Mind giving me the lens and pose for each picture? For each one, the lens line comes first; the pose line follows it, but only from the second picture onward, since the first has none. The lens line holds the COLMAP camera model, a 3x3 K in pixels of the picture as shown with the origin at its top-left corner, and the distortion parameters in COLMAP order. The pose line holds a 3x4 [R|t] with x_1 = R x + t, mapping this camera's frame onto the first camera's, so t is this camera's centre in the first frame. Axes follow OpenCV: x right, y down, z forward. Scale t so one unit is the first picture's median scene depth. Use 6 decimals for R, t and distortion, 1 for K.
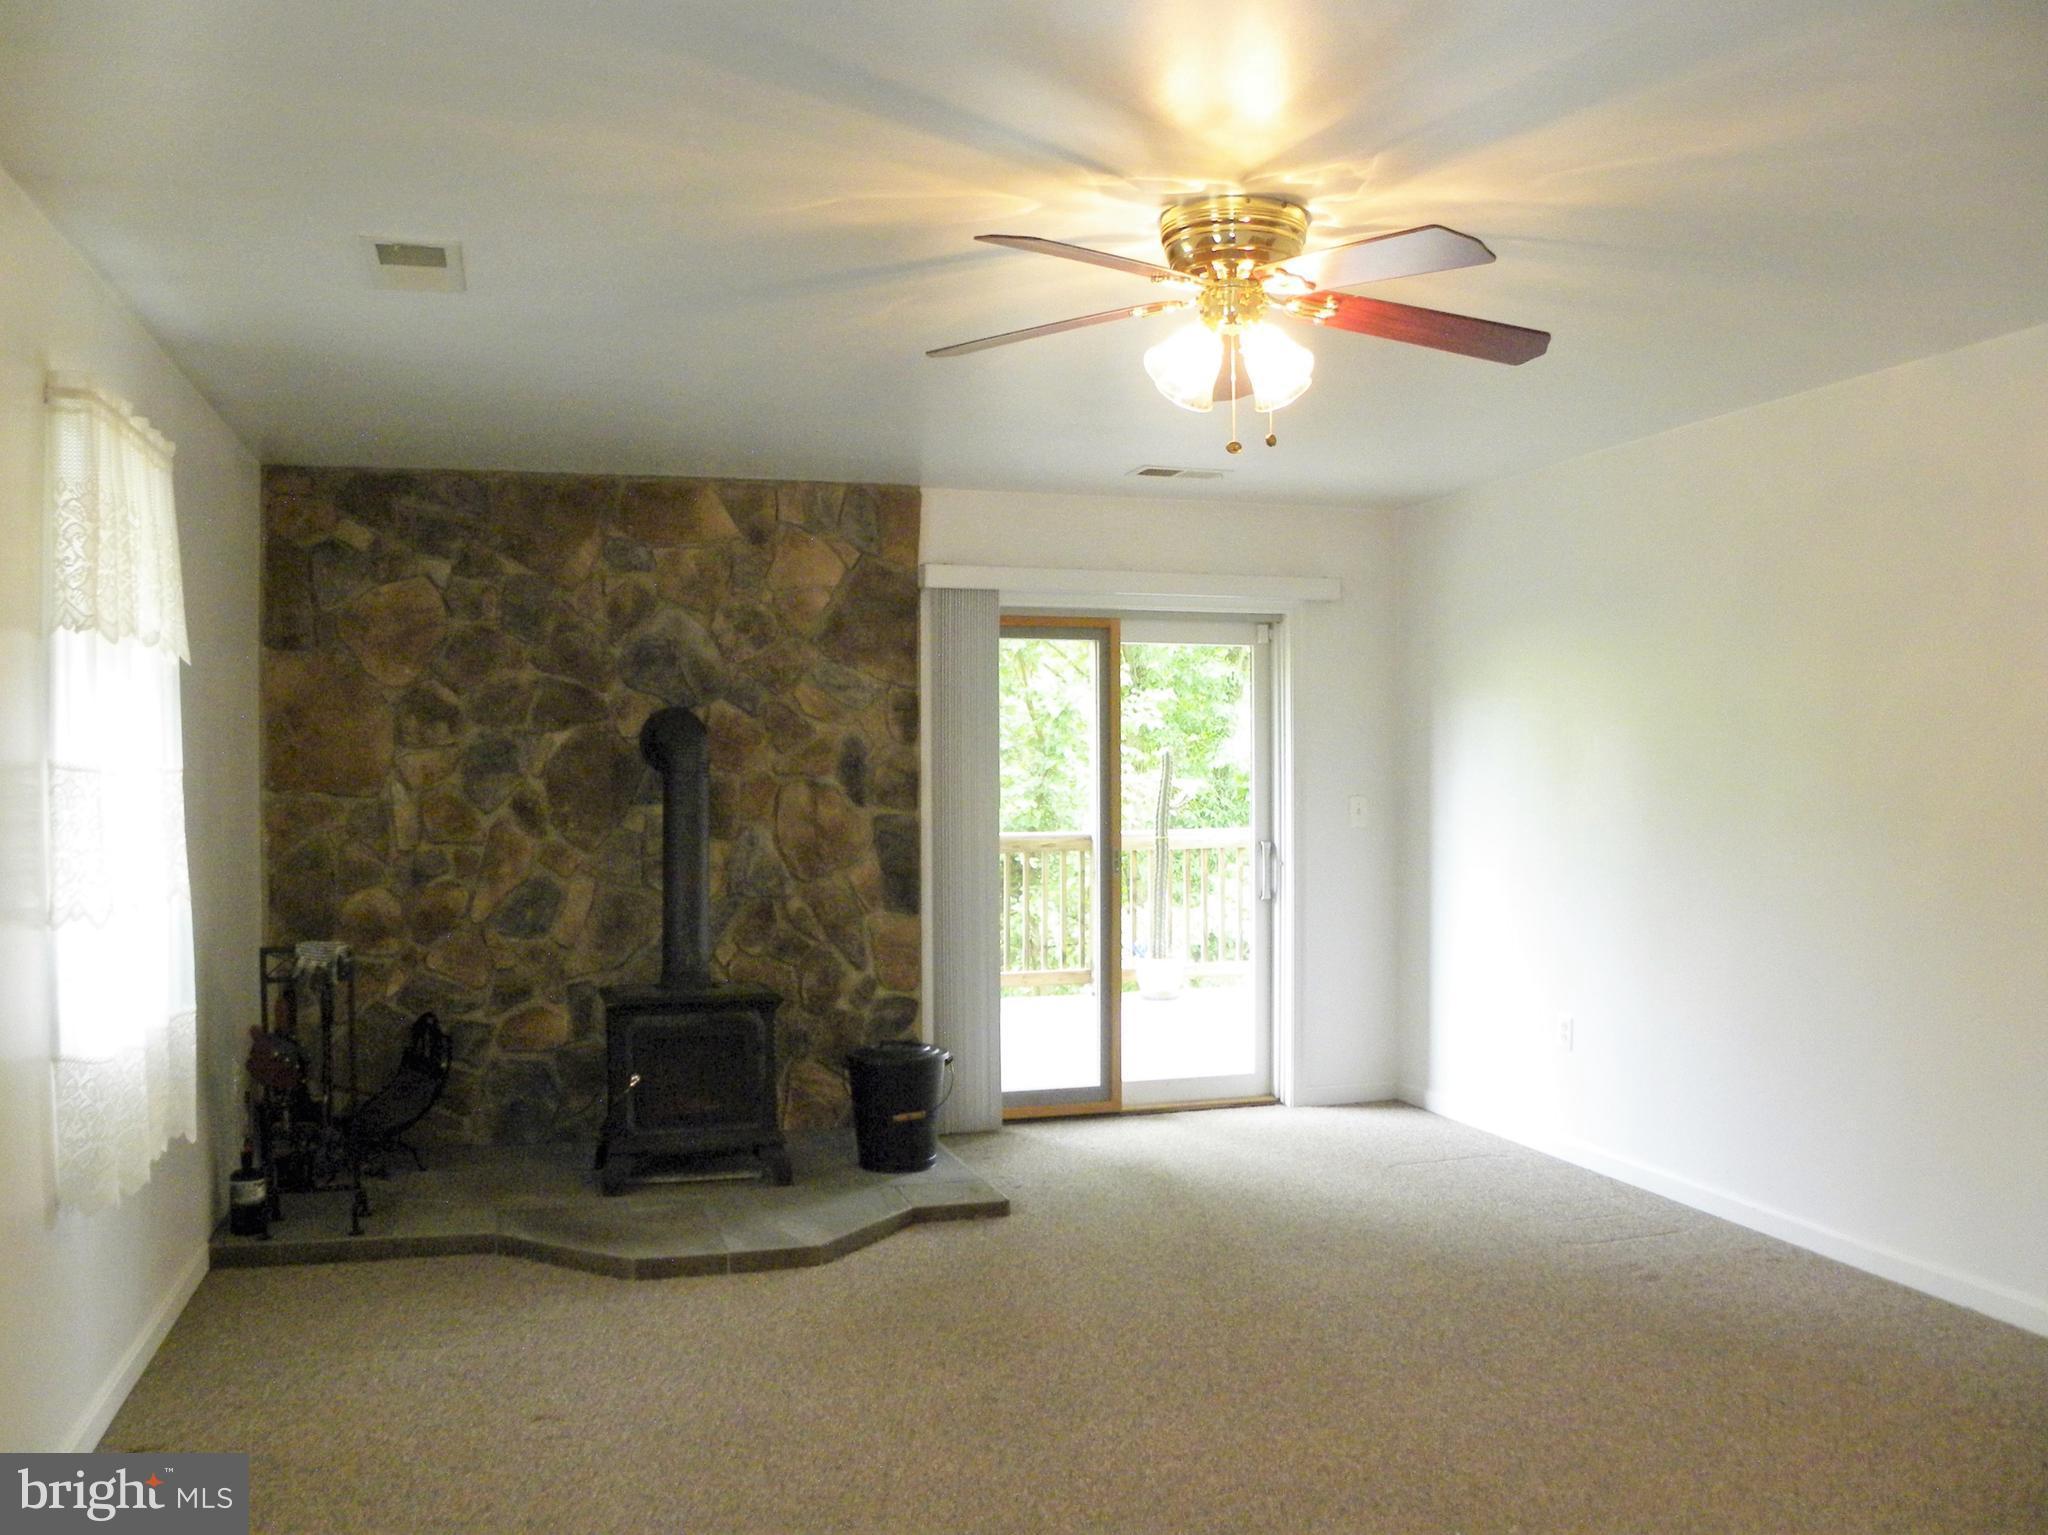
lens RADIAL K [[1595.3, 0, 1014.6], [0, 1595.3, 773.5], [0, 0, 1]] dist [-0.141029, 0.089686]
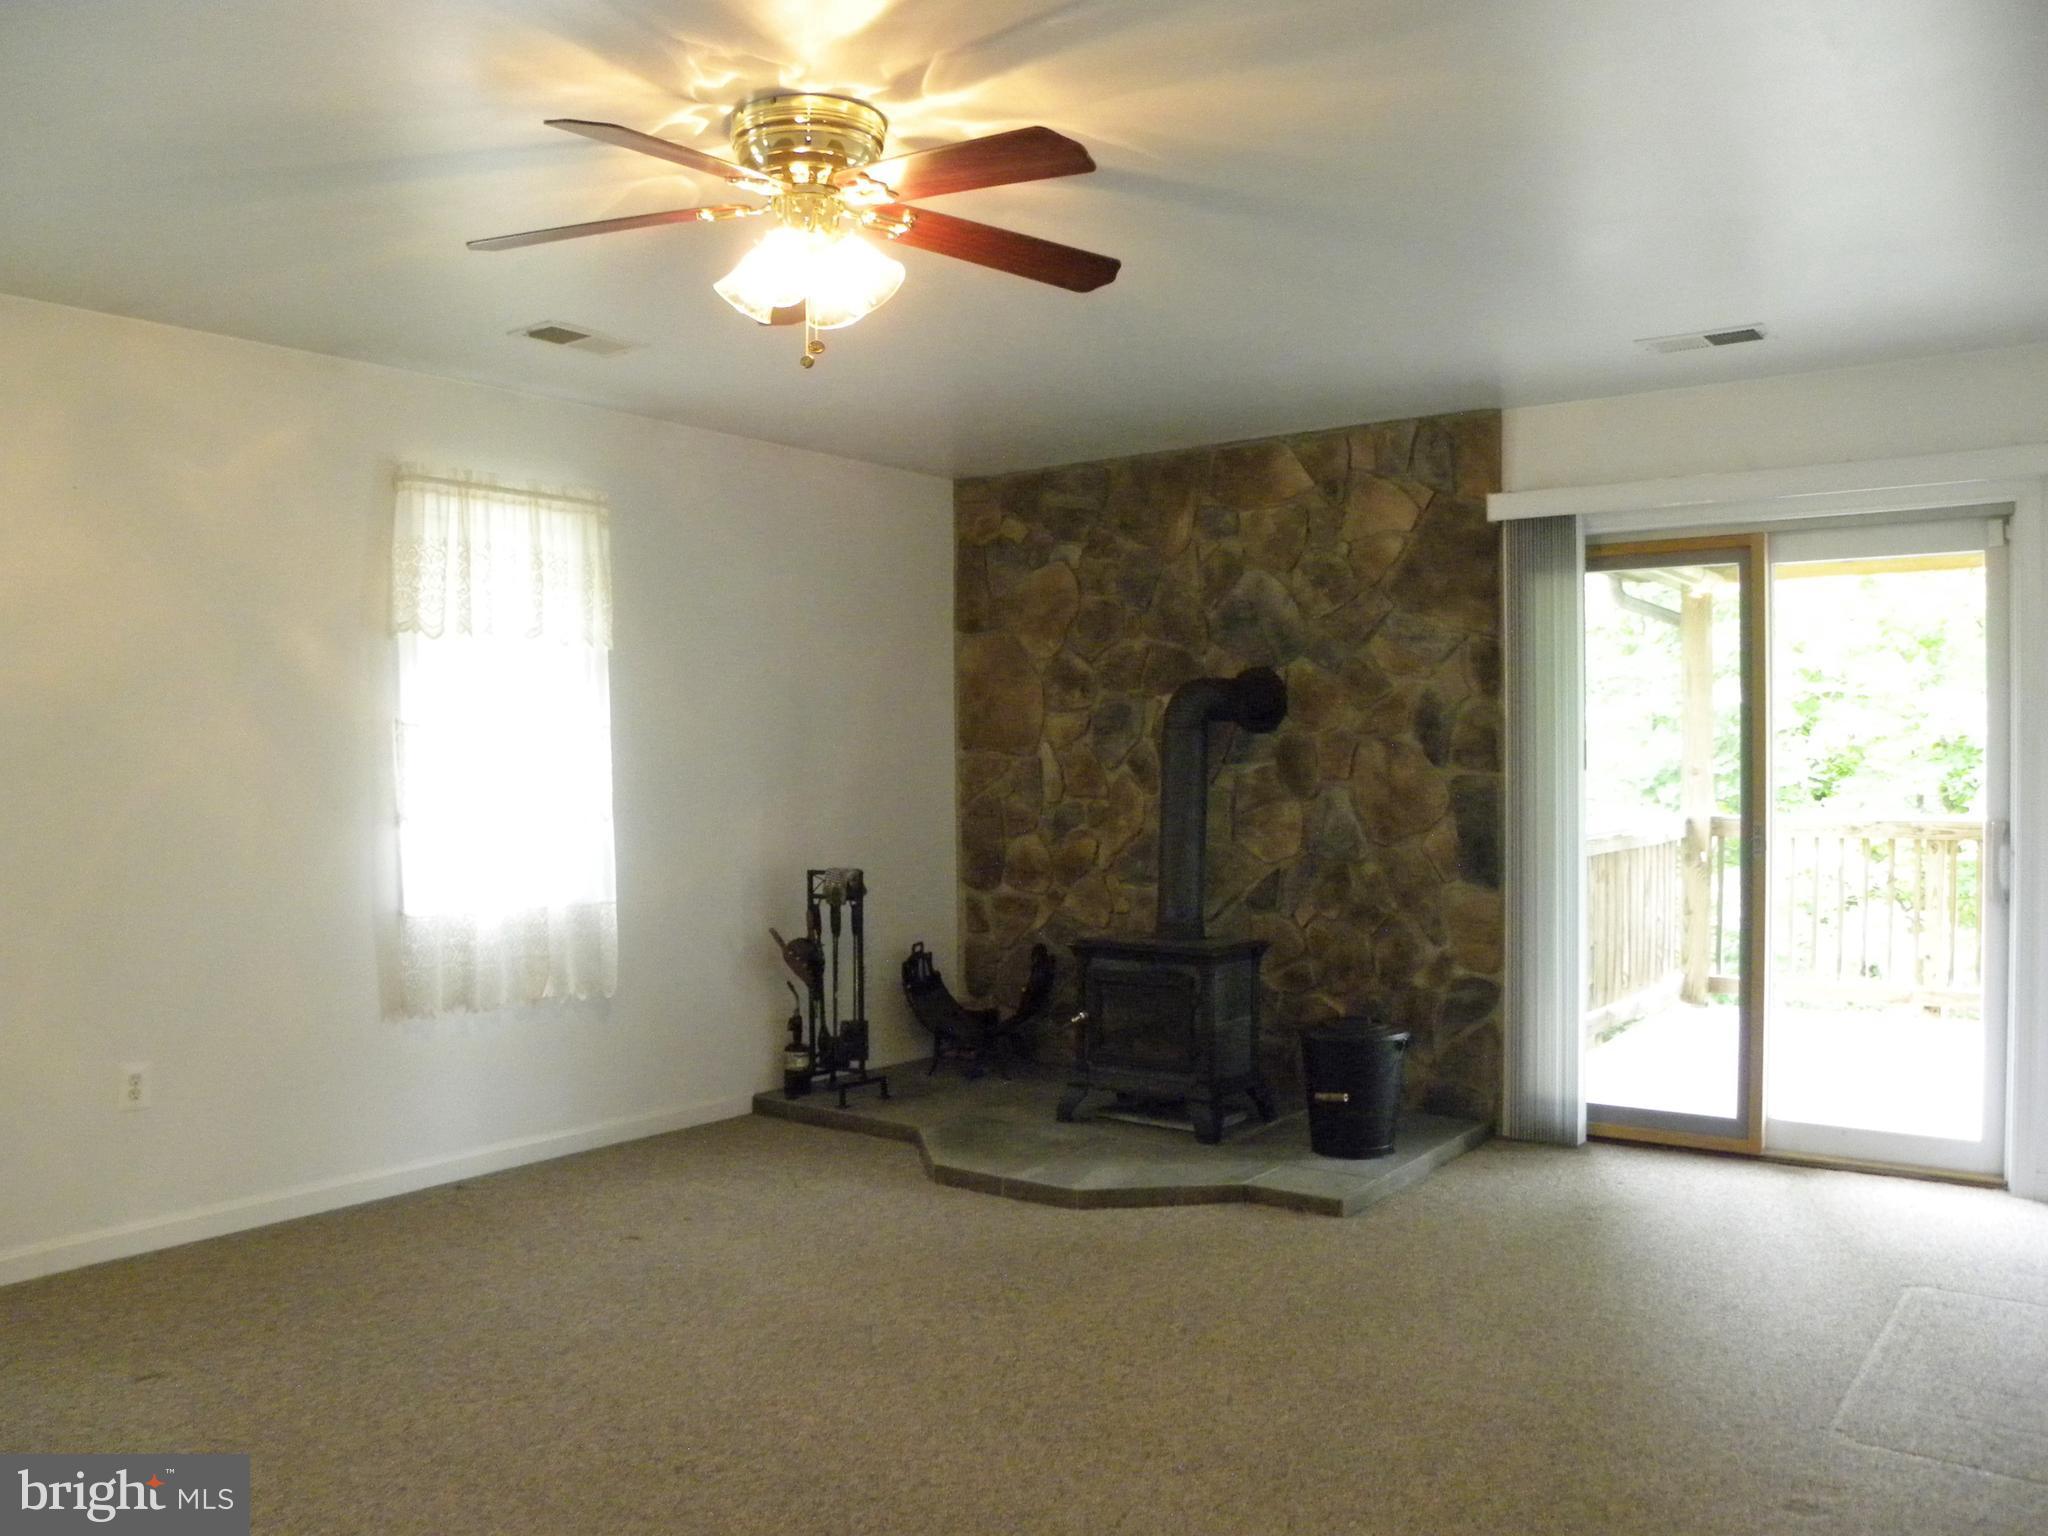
lens RADIAL K [[1595.3, 0, 1014.6], [0, 1595.3, 774.0], [0, 0, 1]] dist [-0.141029, 0.089686]
pose [[0.609357, 0.009507, -0.792839, 0.492889], [0.002208, 0.999904, 0.013687, 0.012136], [0.792893, -0.010091, 0.609278, 0.258501]]
